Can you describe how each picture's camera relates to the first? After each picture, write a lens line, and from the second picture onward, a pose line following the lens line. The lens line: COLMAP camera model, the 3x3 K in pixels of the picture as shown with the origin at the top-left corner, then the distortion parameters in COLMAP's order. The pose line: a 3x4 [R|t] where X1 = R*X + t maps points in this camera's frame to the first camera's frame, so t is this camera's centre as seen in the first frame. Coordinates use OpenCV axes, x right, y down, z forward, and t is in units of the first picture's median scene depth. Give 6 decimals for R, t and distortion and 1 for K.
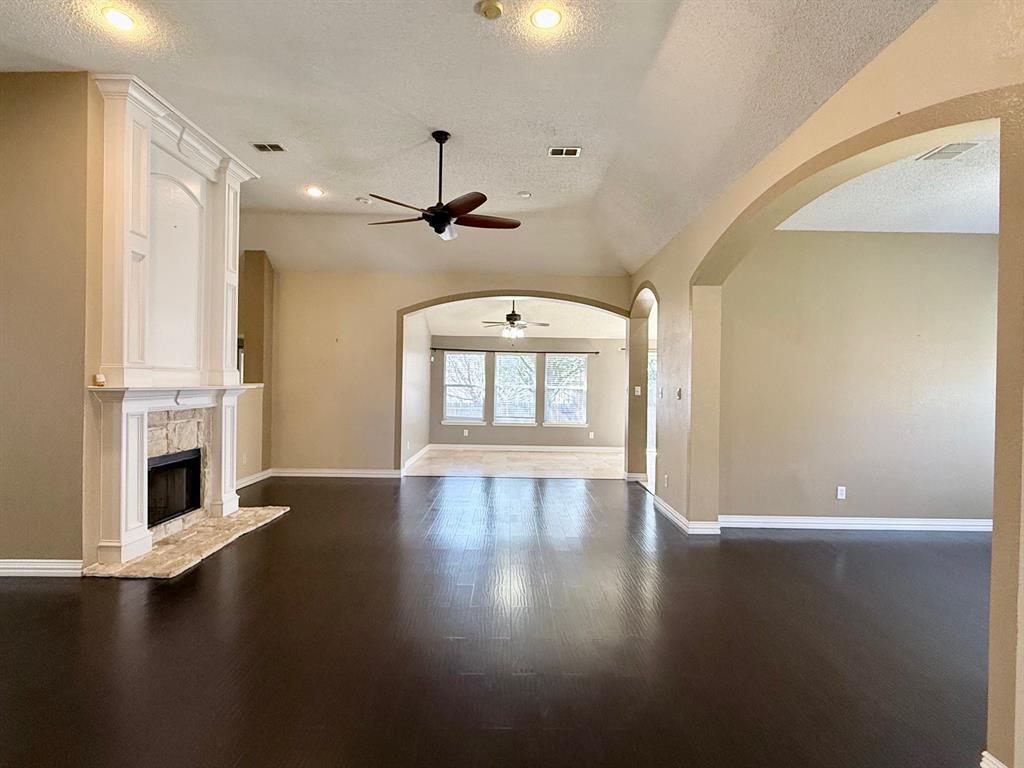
lens RADIAL K [[541.0, 0, 510.2], [0, 541.0, 385.3], [0, 0, 1]] dist [0.000229, -0.000293]
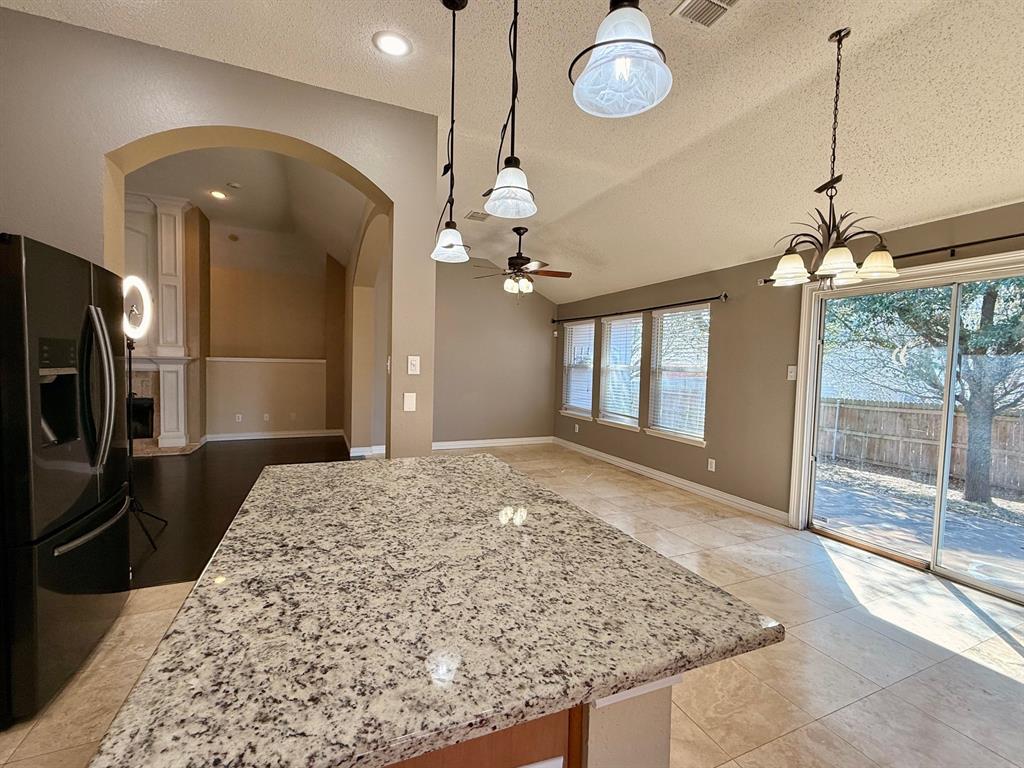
lens RADIAL K [[445.0, 0, 511.3], [0, 445.0, 382.7], [0, 0, 1]] dist [0.002624, -0.000152]
pose [[0.400957, 0.031426, -0.915558, 0.539842], [-0.020731, 0.999467, 0.025227, 0.012136], [0.915862, 0.008866, 0.401395, 0.798323]]
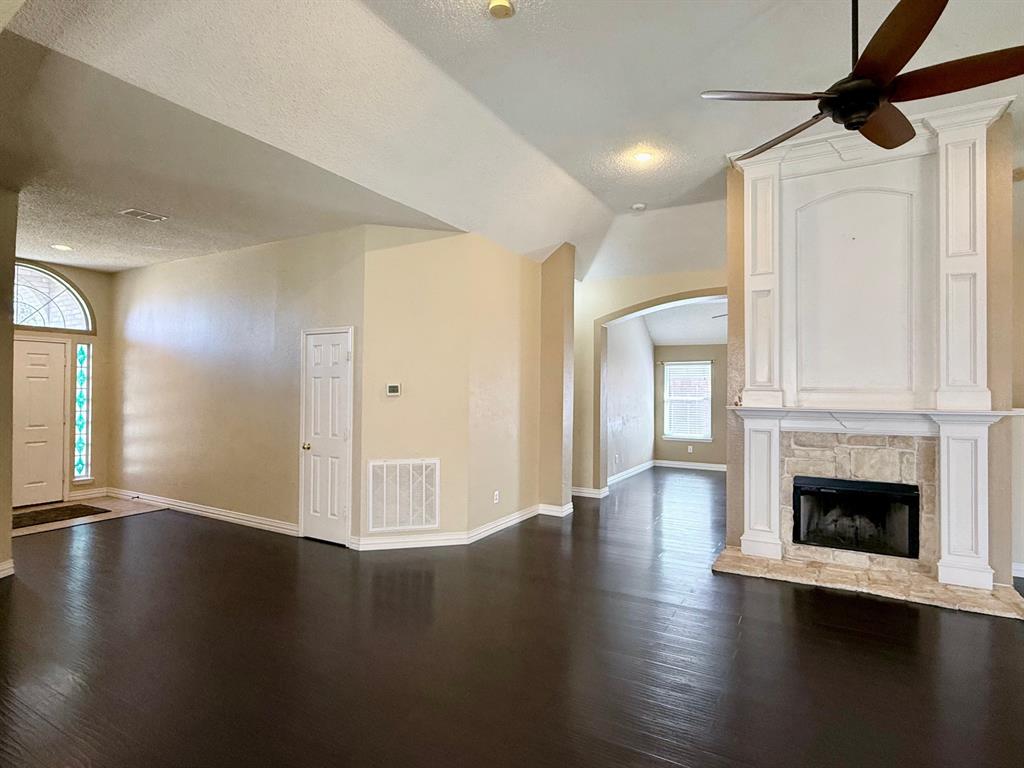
lens RADIAL K [[541.0, 0, 510.2], [0, 541.0, 385.3], [0, 0, 1]] dist [0.000229, -0.000293]
pose [[-0.508313, -0.034910, -0.860464, 0.254605], [-0.022184, 0.999377, -0.027441, 0.000261], [0.860886, 0.005140, -0.508771, 0.499898]]
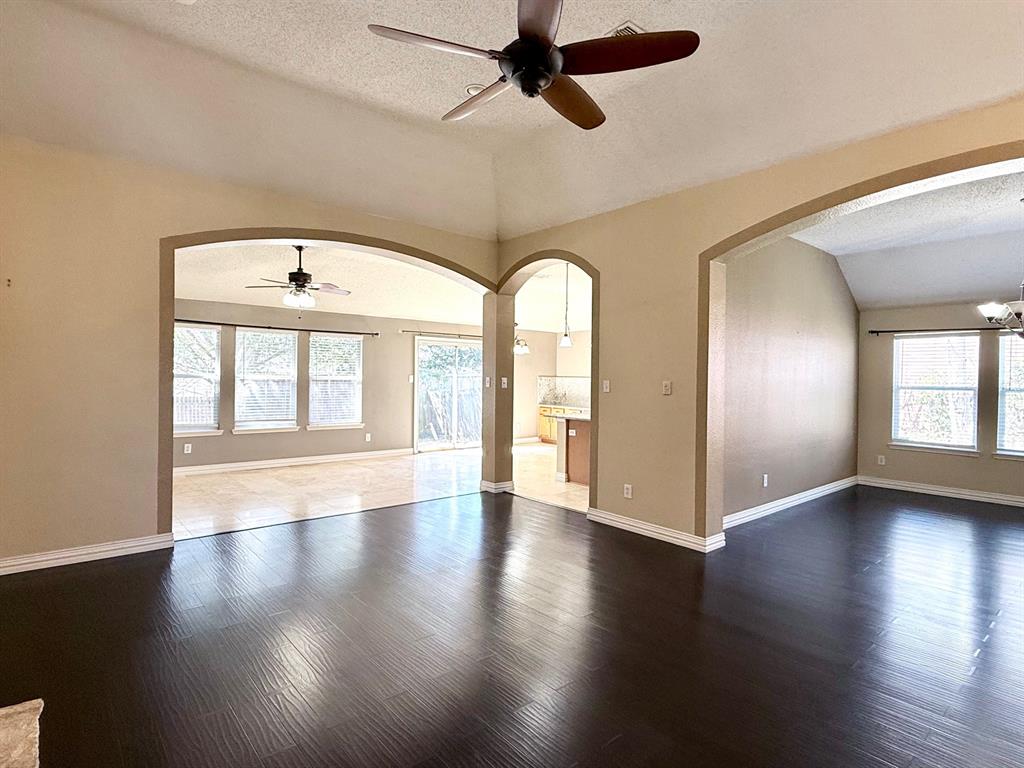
lens RADIAL K [[541.0, 0, 510.2], [0, 541.0, 385.3], [0, 0, 1]] dist [0.000229, -0.000293]
pose [[0.758225, -0.014040, 0.651842, -0.252599], [-0.001297, 0.999734, 0.023042, -0.004123], [-0.651992, -0.018317, 0.758005, 0.309442]]
